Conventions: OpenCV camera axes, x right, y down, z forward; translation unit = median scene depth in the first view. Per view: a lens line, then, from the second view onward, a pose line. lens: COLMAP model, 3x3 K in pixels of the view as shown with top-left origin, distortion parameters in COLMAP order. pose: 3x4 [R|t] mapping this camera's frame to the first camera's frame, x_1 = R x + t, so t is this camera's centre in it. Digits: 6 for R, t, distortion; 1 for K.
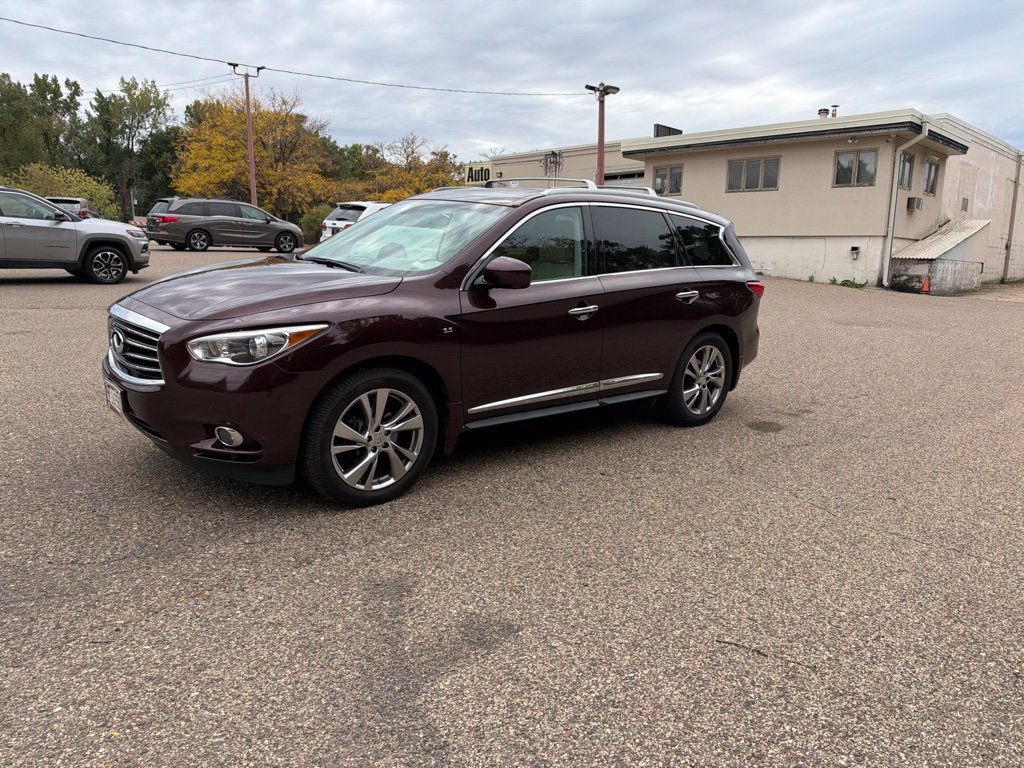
lens RADIAL K [[745.2, 0, 513.5], [0, 745.2, 385.8], [0, 0, 1]] dist [0.000517, -0.014511]
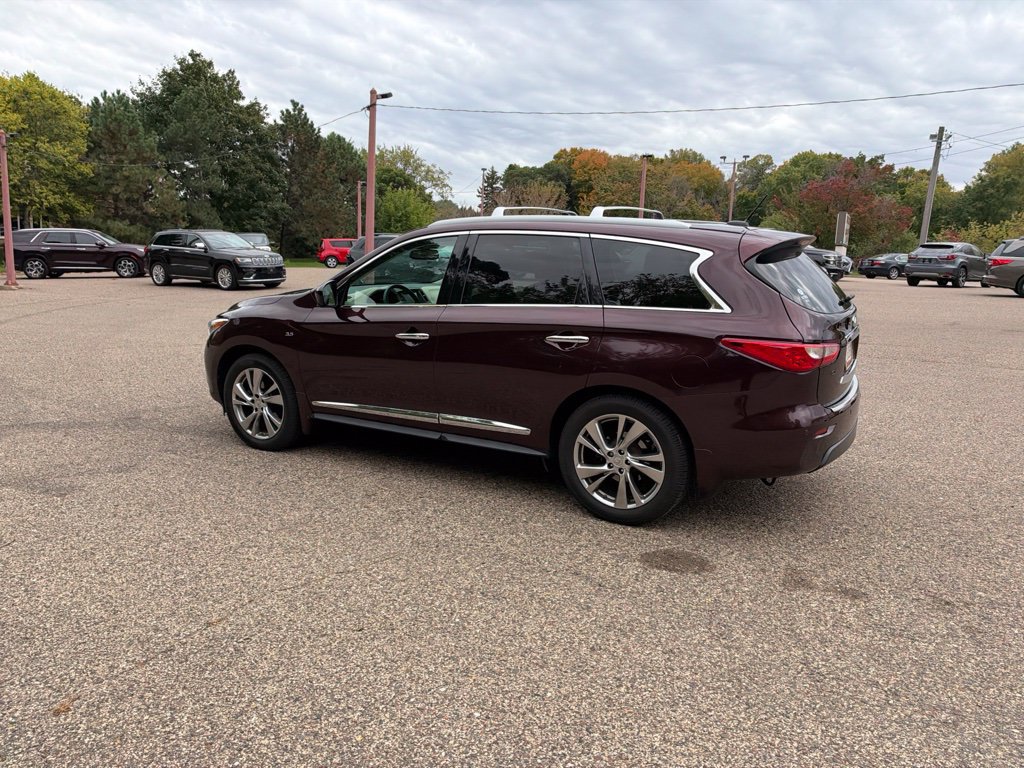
lens RADIAL K [[745.2, 0, 515.9], [0, 745.2, 366.1], [0, 0, 1]] dist [0.000517, -0.014511]
pose [[0.319456, 0.116199, -0.940450, 0.872248], [-0.197579, 0.978808, 0.053824, -0.115305], [0.926774, 0.168619, 0.335645, 0.631980]]
